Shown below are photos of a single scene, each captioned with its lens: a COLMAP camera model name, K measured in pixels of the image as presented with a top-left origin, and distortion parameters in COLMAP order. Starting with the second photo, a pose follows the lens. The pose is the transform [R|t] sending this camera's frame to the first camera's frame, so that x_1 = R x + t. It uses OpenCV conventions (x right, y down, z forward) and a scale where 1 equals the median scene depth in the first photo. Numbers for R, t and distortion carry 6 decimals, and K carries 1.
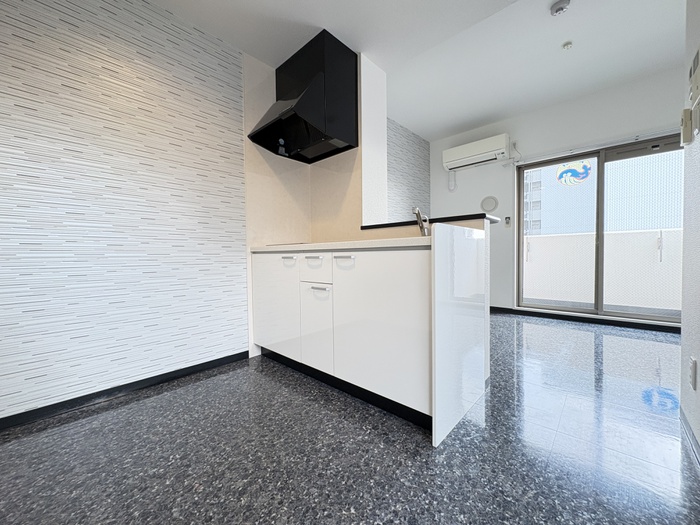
lens RADIAL K [[278.8, 0, 349.4], [0, 278.8, 262.2], [0, 0, 1]] dist [-0.000426, -0.000007]
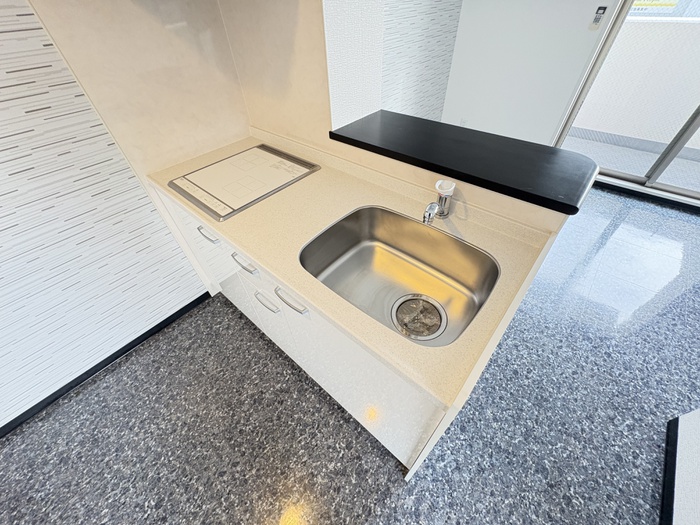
lens RADIAL K [[278.8, 0, 349.1], [0, 278.8, 263.0], [0, 0, 1]] dist [-0.000426, -0.000007]
pose [[0.999269, -0.038222, 0.000428, 0.127415], [0.027393, 0.723882, 0.689379, -0.583844], [-0.026659, -0.688864, 0.724400, 0.798779]]
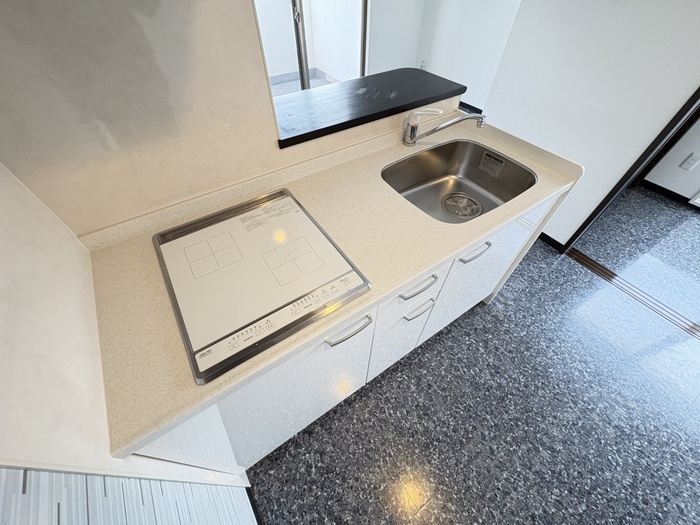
lens RADIAL K [[278.8, 0, 349.8], [0, 278.8, 262.0], [0, 0, 1]] dist [-0.000426, -0.000007]
pose [[0.228617, -0.736044, 0.637161, -0.624196], [0.022192, 0.658264, 0.752460, -0.599457], [-0.973264, -0.157885, 0.166824, 1.466656]]
